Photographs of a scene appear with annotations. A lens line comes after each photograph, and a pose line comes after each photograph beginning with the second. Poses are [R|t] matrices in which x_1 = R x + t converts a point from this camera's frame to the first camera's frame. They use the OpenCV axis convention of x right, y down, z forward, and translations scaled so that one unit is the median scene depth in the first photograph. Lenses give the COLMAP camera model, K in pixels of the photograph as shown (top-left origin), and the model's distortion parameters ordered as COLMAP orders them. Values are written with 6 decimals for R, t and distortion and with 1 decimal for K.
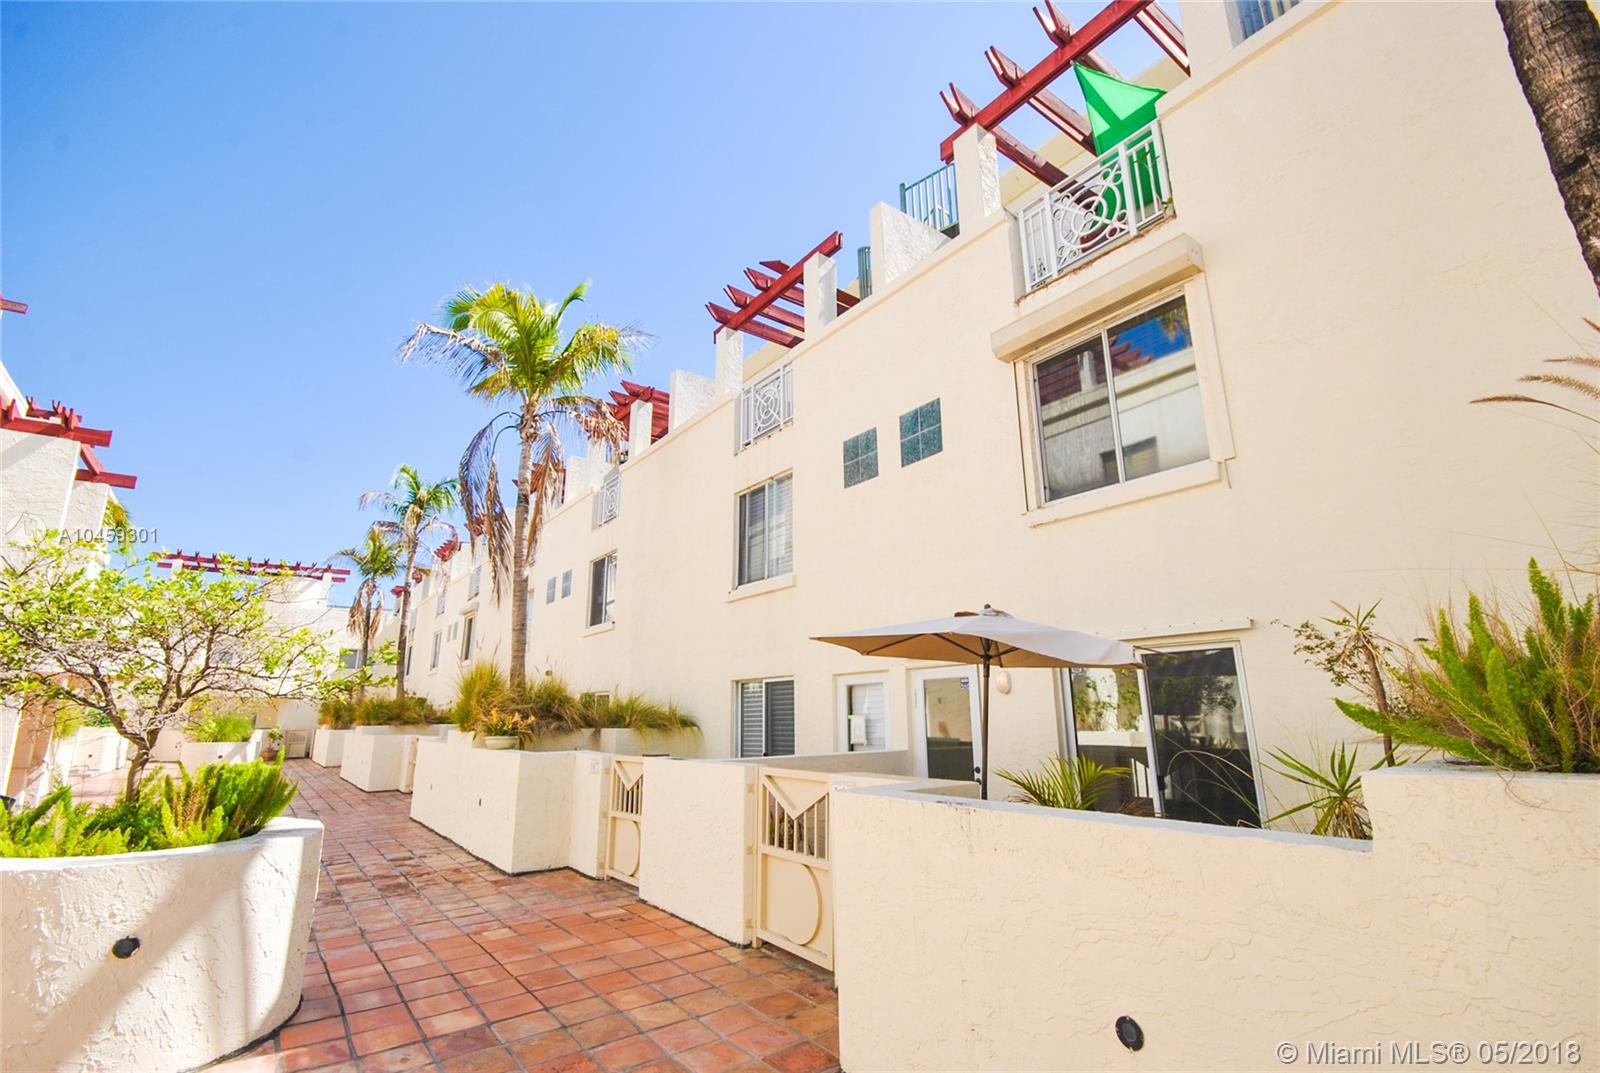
lens RADIAL K [[719.4, 0, 807.7], [0, 719.4, 532.9], [0, 0, 1]] dist [0.001900, -0.007404]
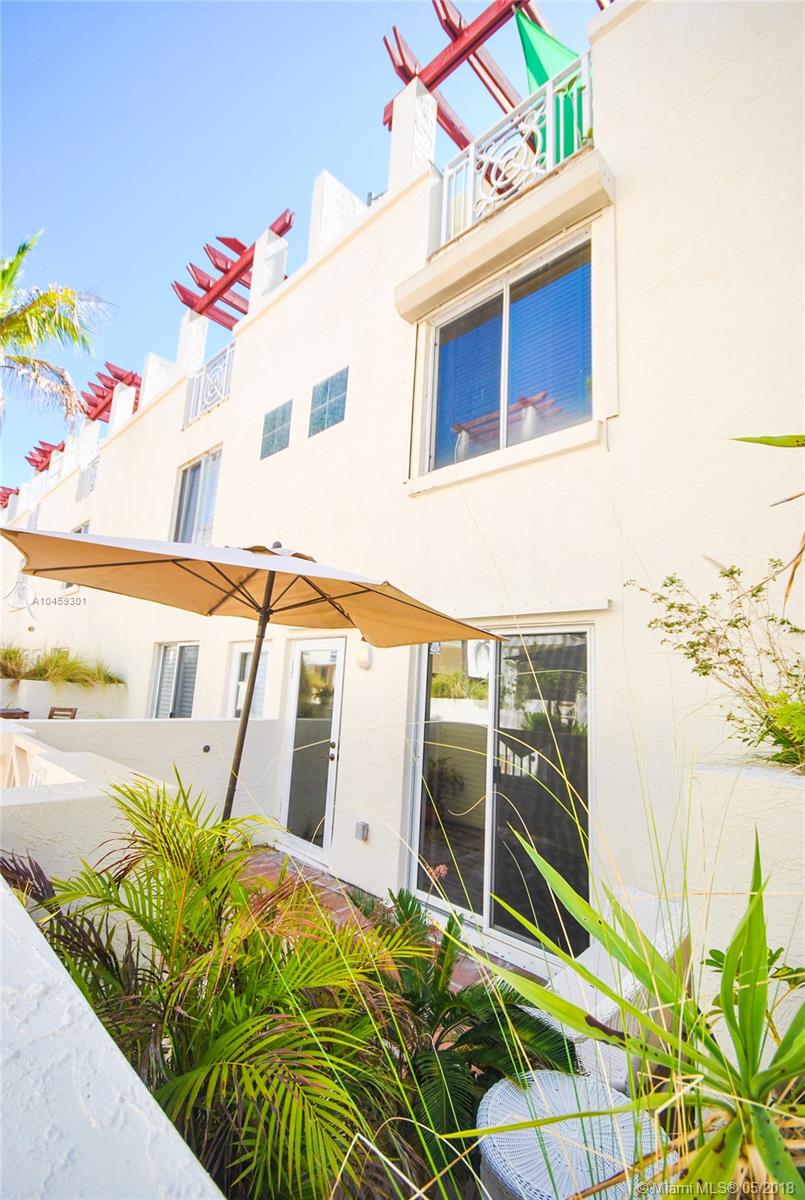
lens RADIAL K [[539.5, 0, 395.2], [0, 539.5, 598.3], [0, 0, 1]] dist [0.001900, -0.007404]
pose [[0.986821, 0.086386, 0.136824, 0.166882], [-0.098024, 0.991905, 0.080723, 0.055224], [-0.128743, -0.093072, 0.987301, 0.239541]]
